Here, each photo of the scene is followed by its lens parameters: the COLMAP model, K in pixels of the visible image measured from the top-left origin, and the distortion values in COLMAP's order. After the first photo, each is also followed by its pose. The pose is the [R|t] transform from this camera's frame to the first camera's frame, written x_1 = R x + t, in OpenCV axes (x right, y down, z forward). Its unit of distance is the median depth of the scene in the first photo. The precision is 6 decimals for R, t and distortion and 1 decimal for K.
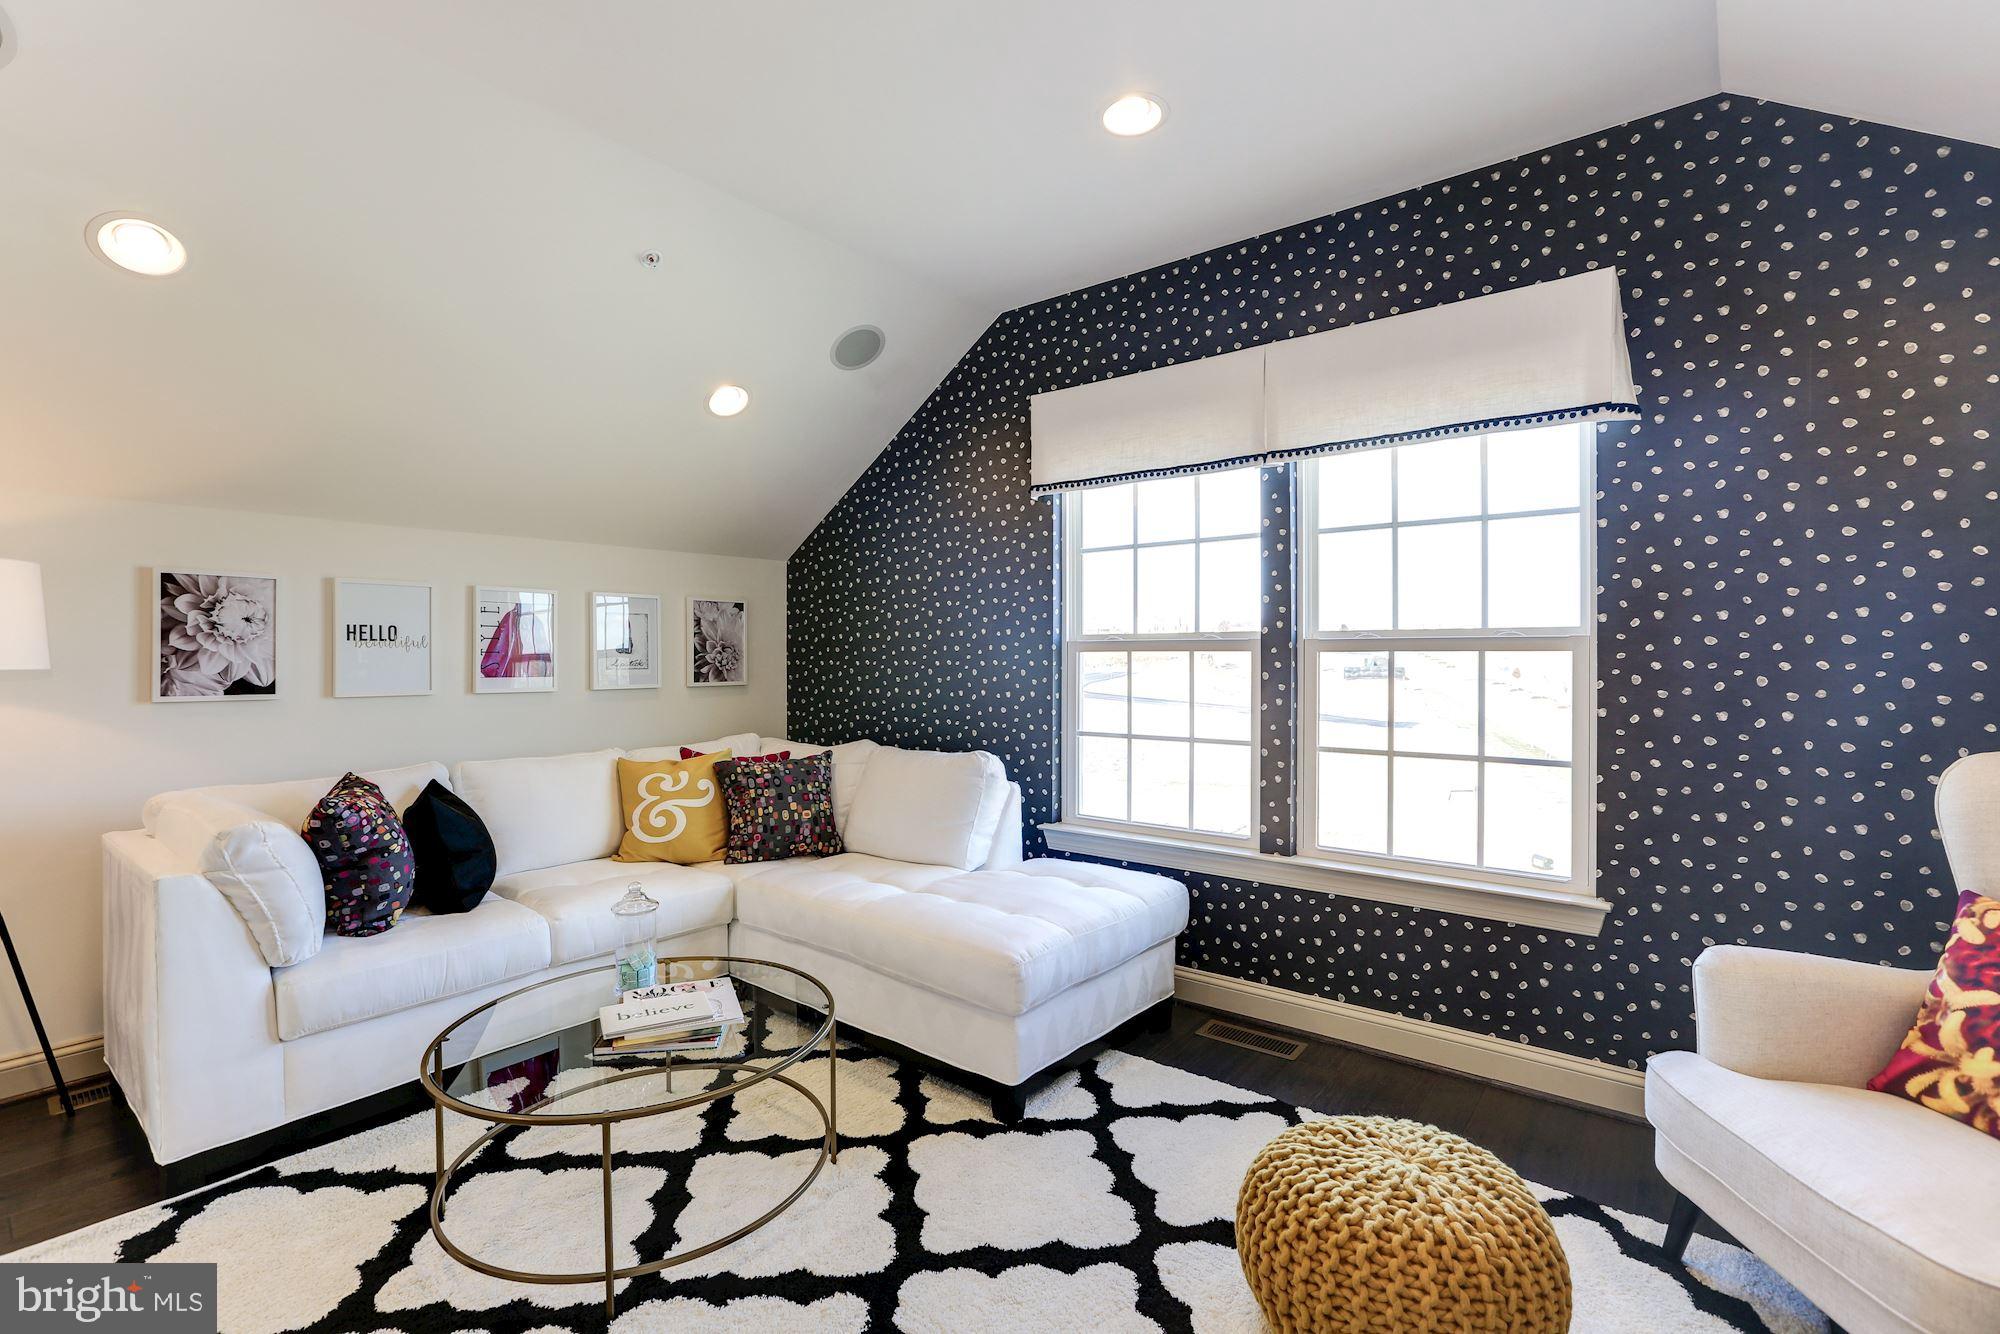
lens RADIAL K [[895.1, 0, 992.3], [0, 895.1, 664.1], [0, 0, 1]] dist [-0.003135, 0.003144]
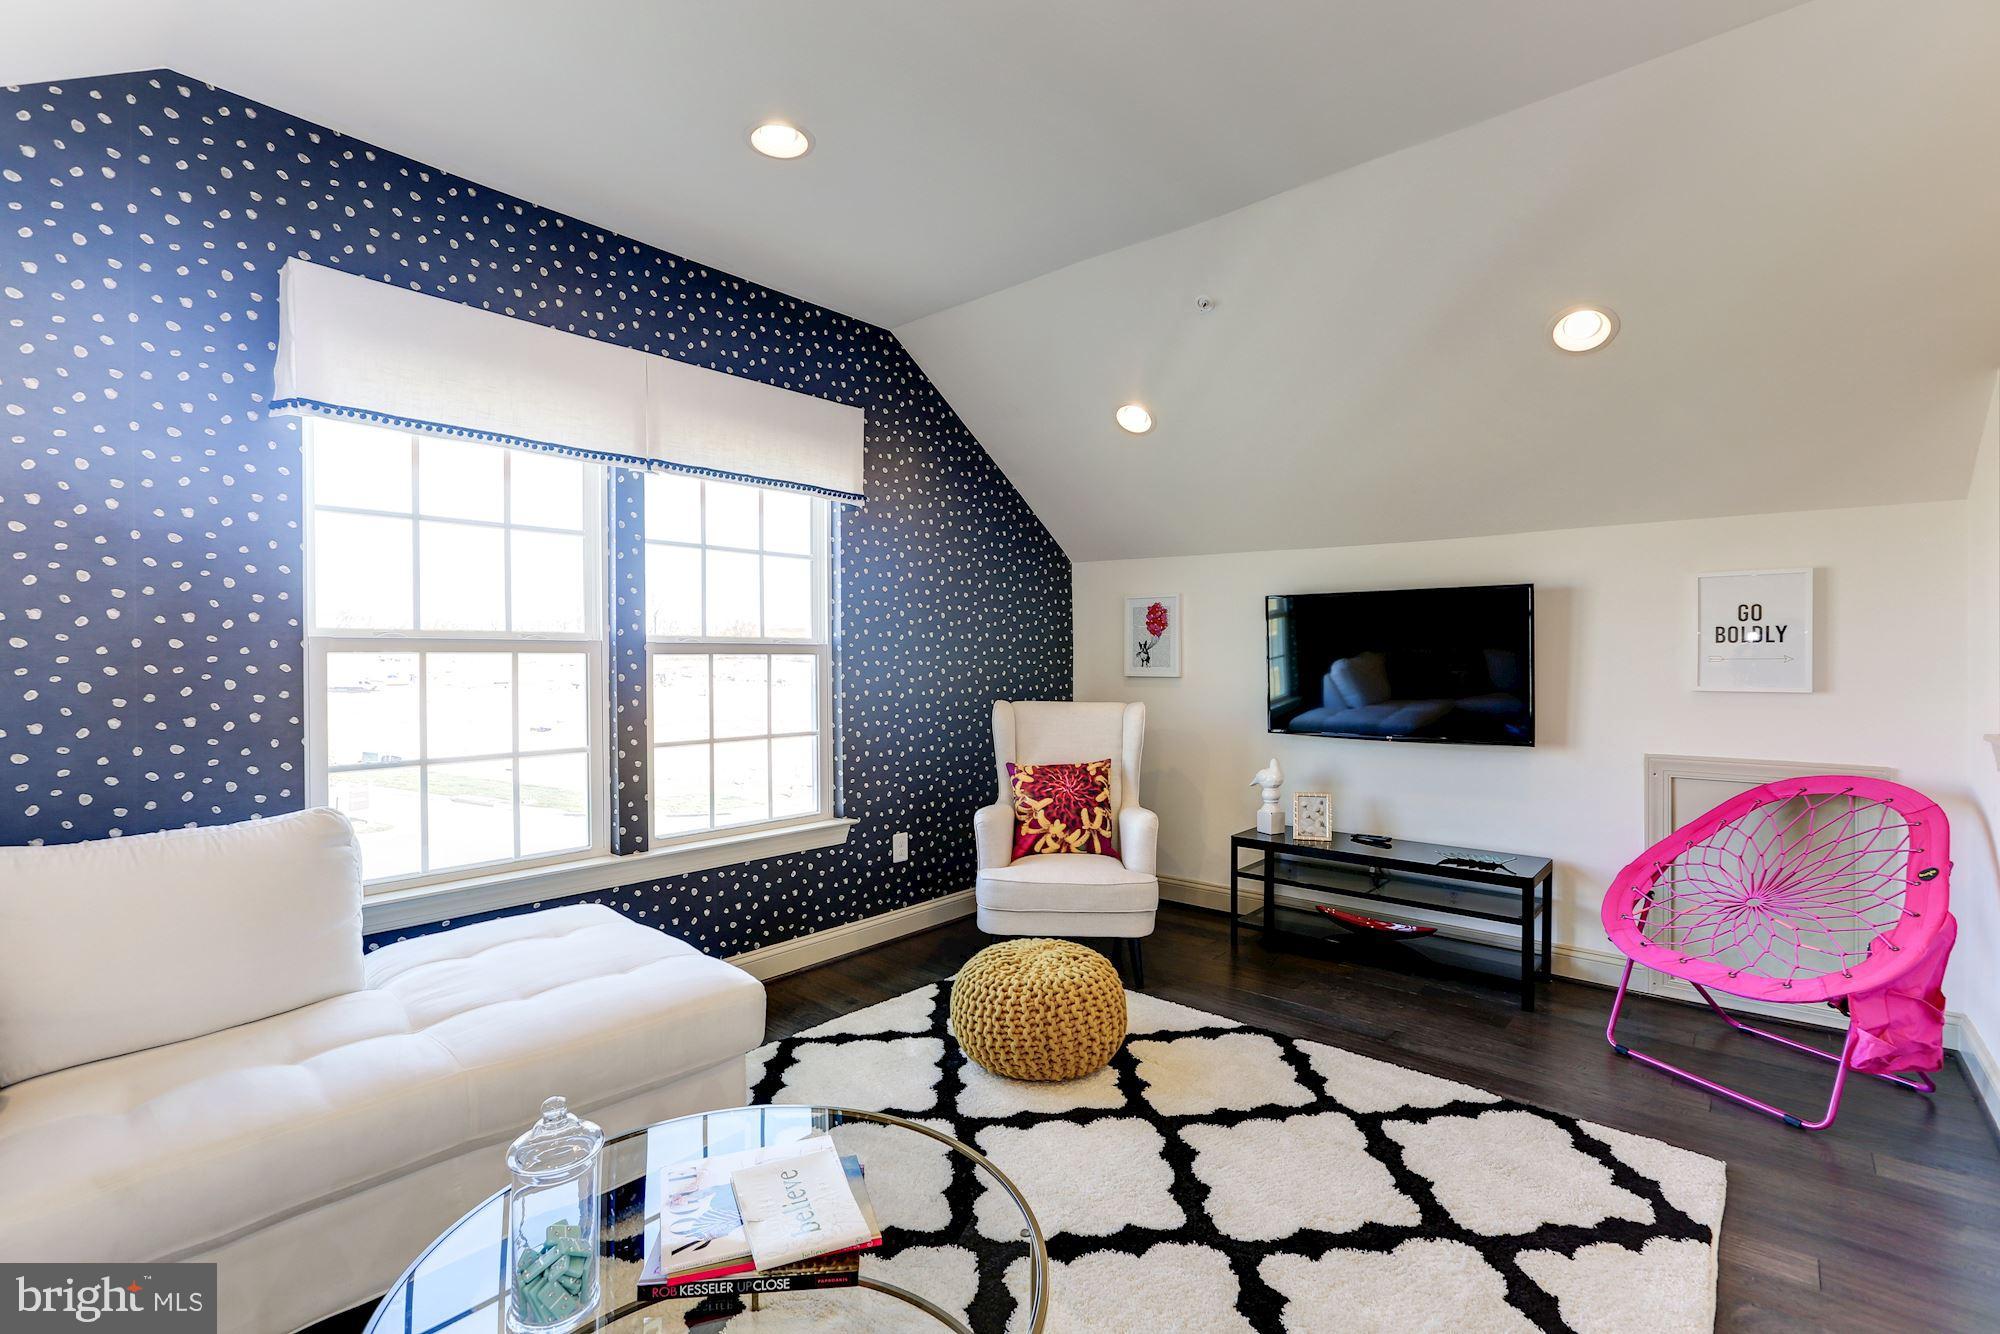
lens RADIAL K [[895.1, 0, 992.2], [0, 895.1, 662.3], [0, 0, 1]] dist [-0.003135, 0.003144]
pose [[0.052600, -0.003460, 0.998610, -0.695145], [0.010064, 0.999945, 0.002934, -0.002748], [-0.998565, 0.009896, 0.052632, 0.557959]]
